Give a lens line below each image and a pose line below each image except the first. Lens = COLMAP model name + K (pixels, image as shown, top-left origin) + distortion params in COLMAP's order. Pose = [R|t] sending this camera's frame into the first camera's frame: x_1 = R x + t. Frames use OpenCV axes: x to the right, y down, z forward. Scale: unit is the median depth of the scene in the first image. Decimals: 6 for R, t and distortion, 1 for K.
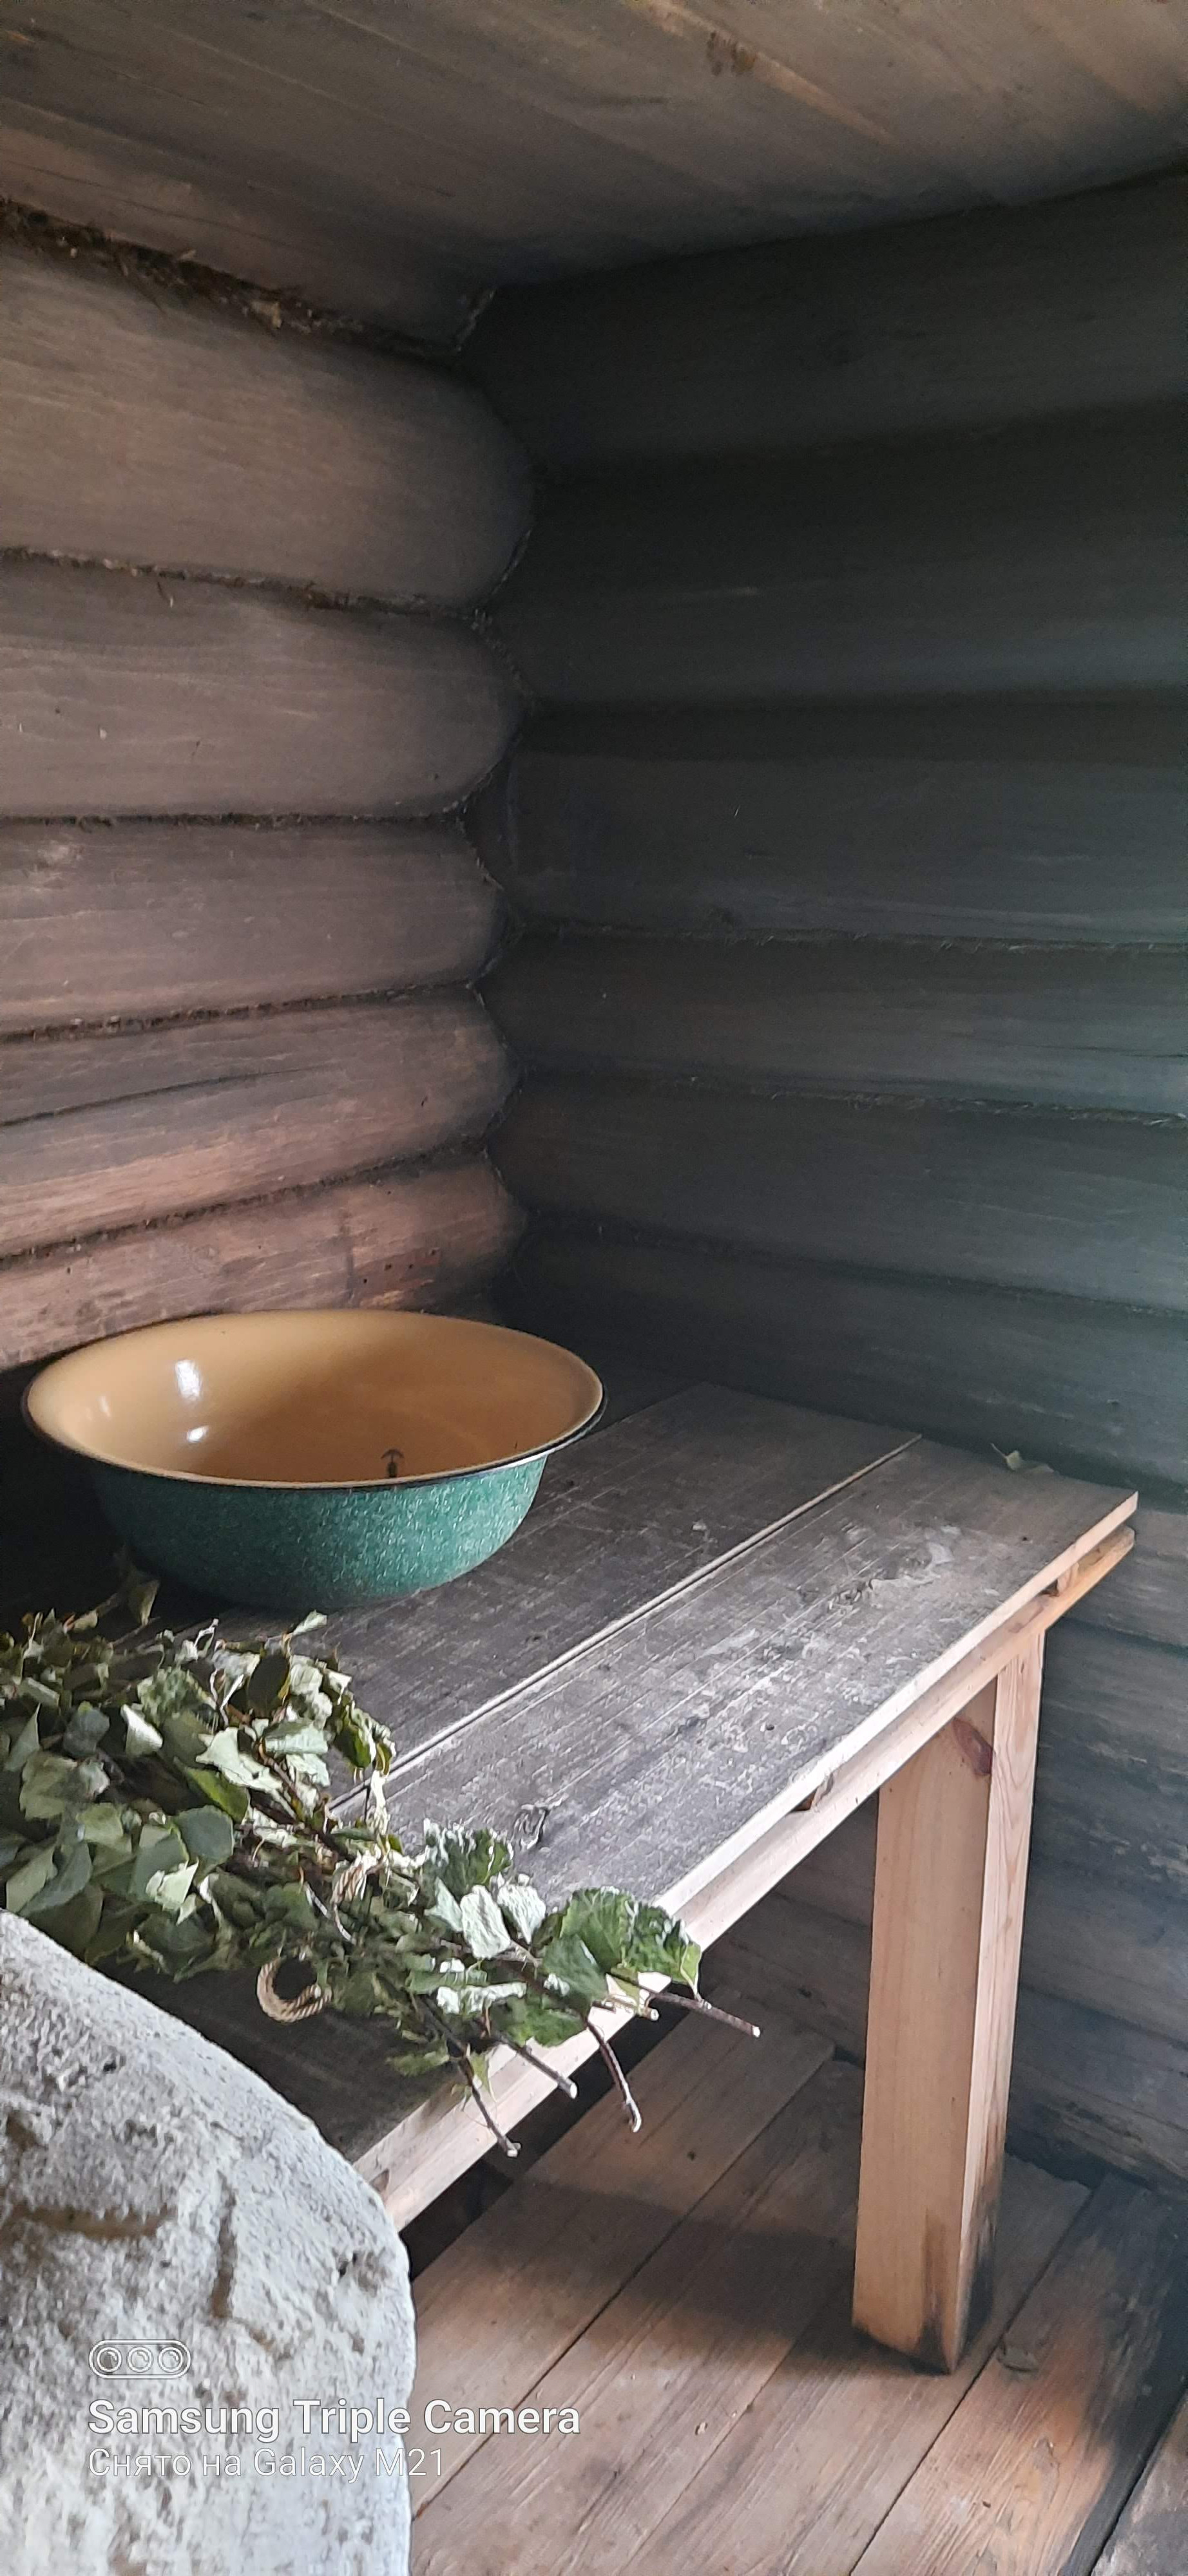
lens RADIAL K [[1936.5, 0, 596.3], [0, 1936.5, 1290.0], [0, 0, 1]] dist [0.056517, -0.073066]
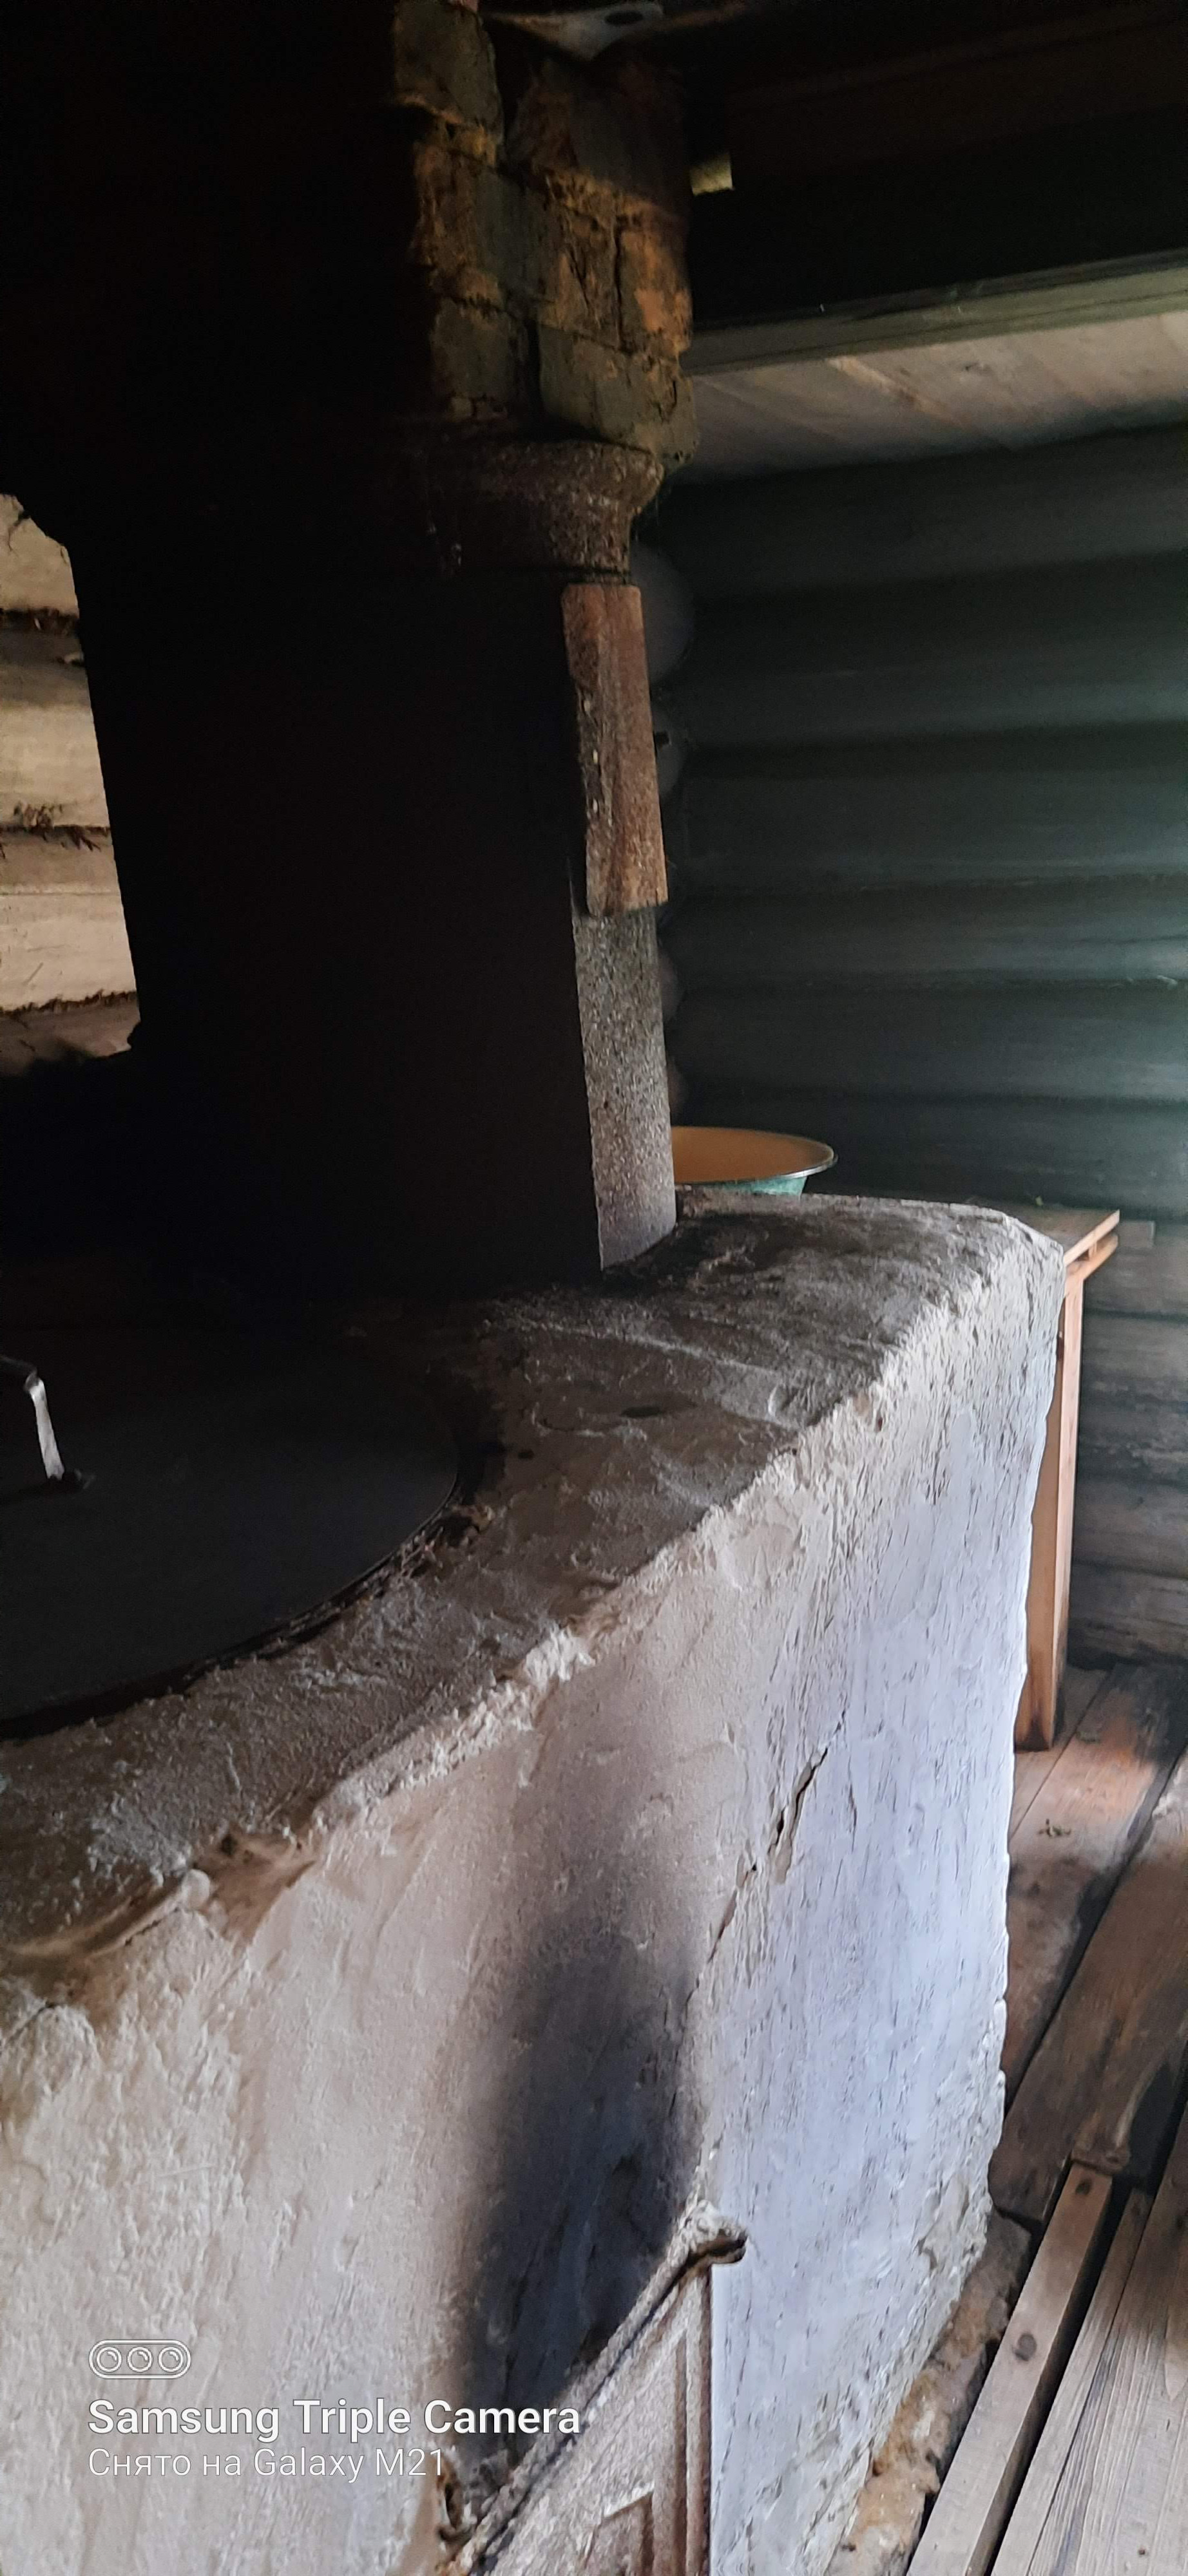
lens RADIAL K [[1936.5, 0, 591.5], [0, 1936.5, 1295.4], [0, 0, 1]] dist [0.056517, -0.073066]
pose [[0.991062, -0.065357, 0.116299, -0.351481], [0.068010, 0.997504, -0.018982, 0.172858], [-0.114768, 0.026722, 0.993033, -0.565688]]
